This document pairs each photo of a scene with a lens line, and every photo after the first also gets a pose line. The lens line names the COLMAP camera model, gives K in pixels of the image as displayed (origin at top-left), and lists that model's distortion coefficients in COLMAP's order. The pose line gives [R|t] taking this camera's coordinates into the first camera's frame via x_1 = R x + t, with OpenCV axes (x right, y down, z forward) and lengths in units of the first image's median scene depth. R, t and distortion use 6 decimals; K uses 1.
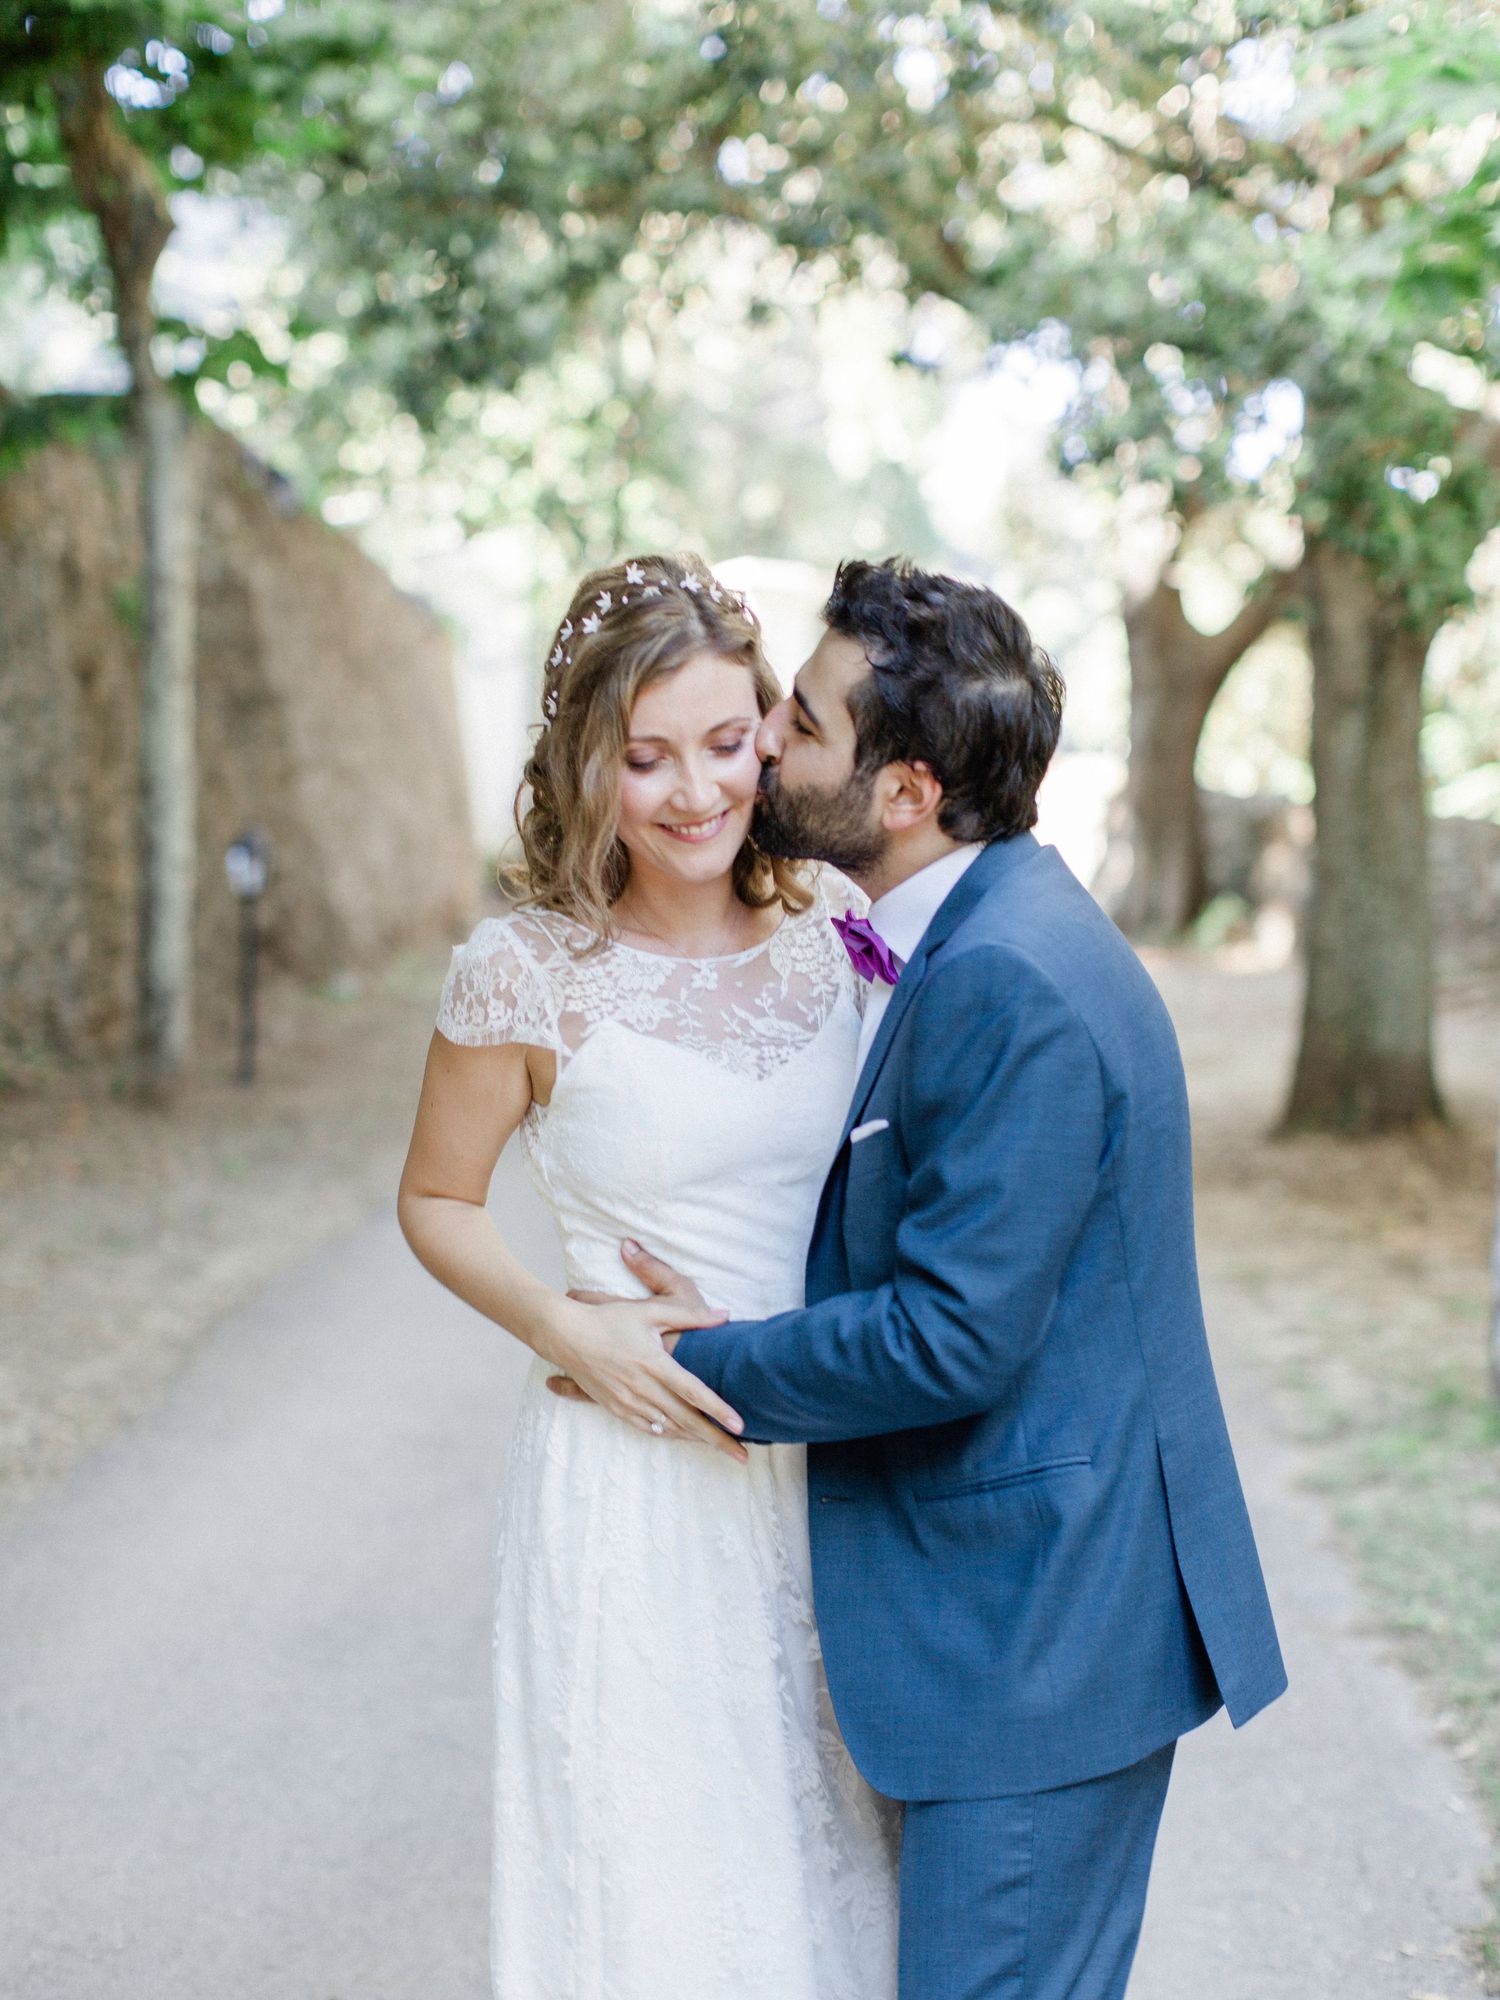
lens RADIAL K [[3315.5, 0, 789.1], [0, 3315.5, 1027.8], [0, 0, 1]] dist [0.042579, -0.084497]
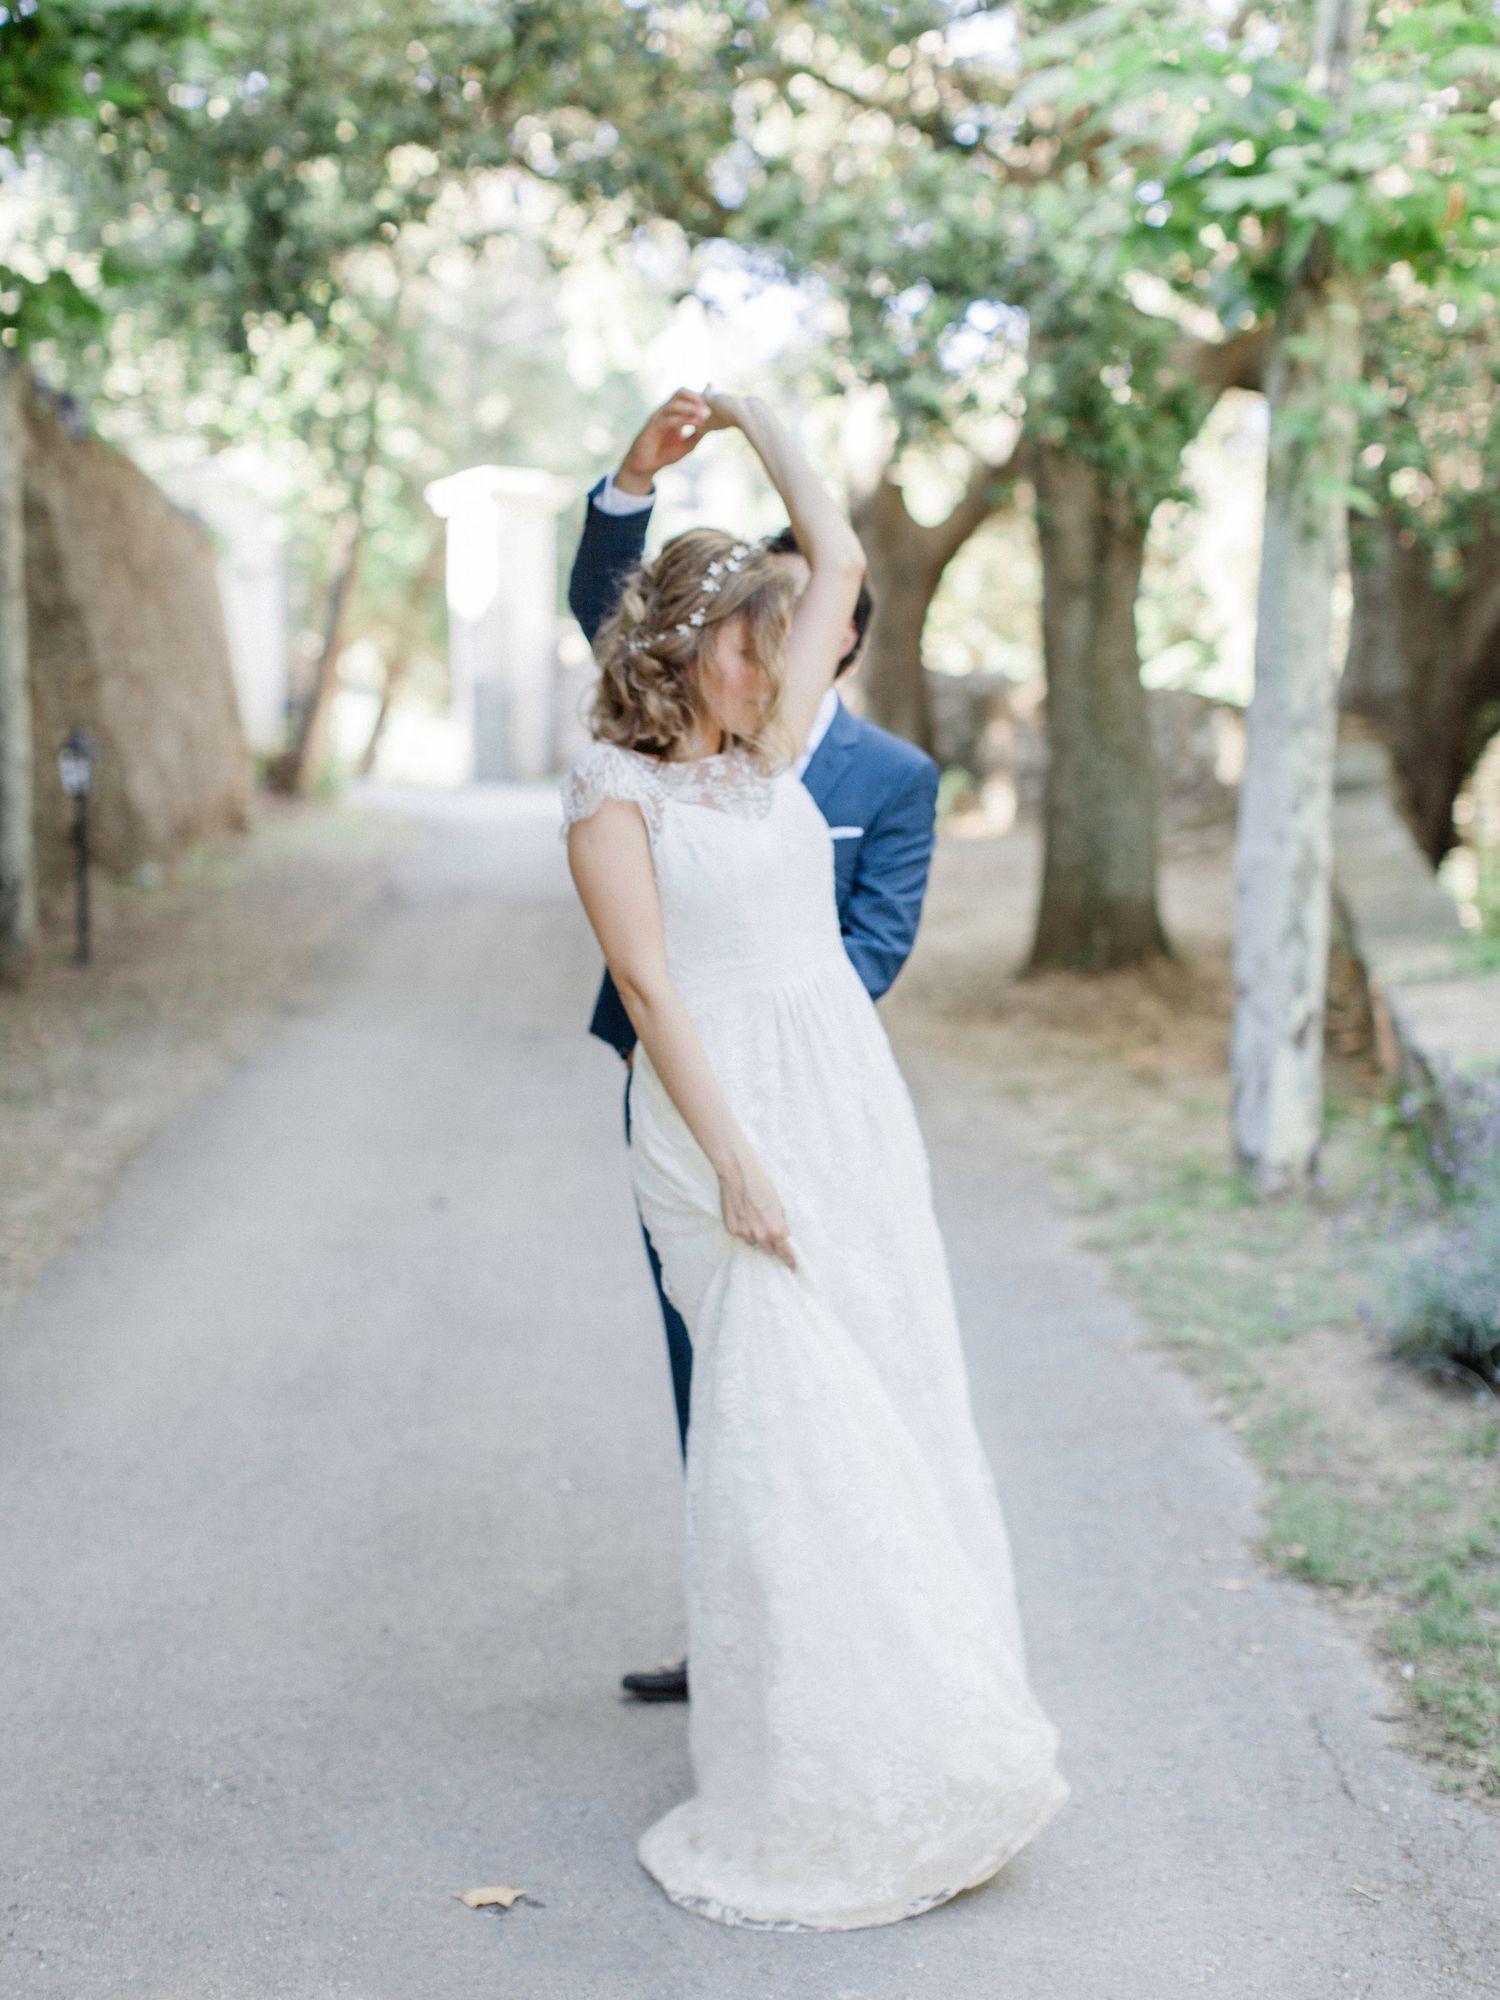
lens RADIAL K [[3179.6, 0, 789.2], [0, 3179.6, 968.5], [0, 0, 1]] dist [0.051234, -0.087669]
pose [[0.995814, -0.035997, 0.084014, -0.023165], [0.034404, 0.999201, 0.020329, 0.005410], [-0.084679, -0.017354, 0.996257, -0.070706]]
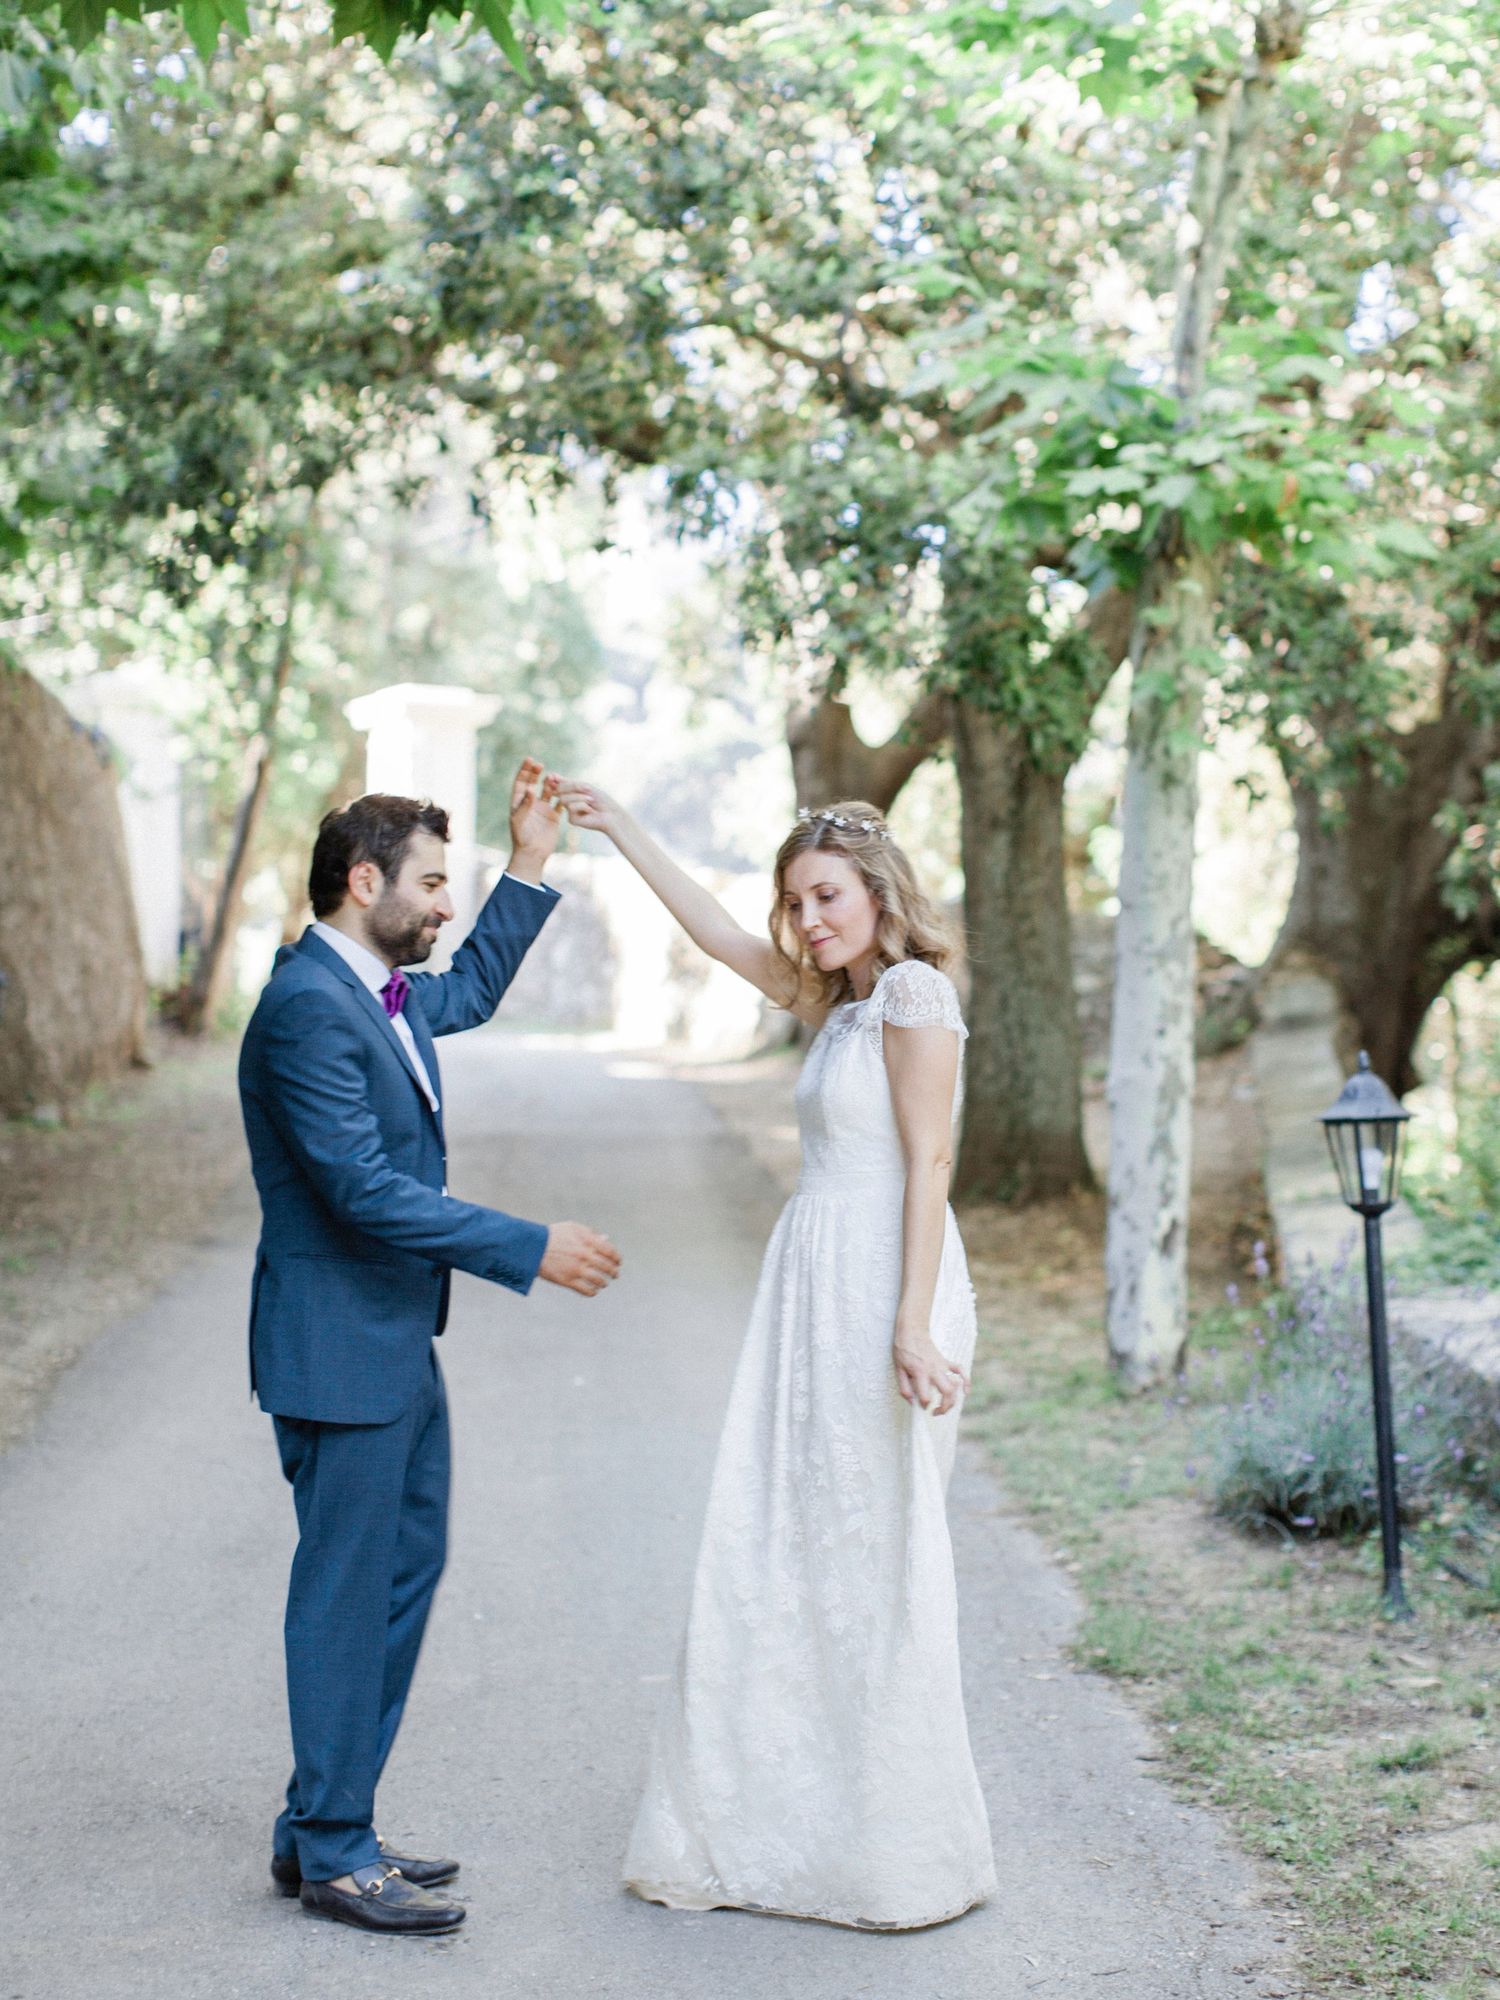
lens RADIAL K [[3598.2, 0, 893.1], [0, 3598.2, 882.8], [0, 0, 1]] dist [0.041123, -0.107662]
pose [[0.991400, -0.024693, 0.128519, -0.024882], [0.034667, 0.996508, -0.075959, 0.014631], [-0.126194, 0.079761, 0.988794, -0.208581]]
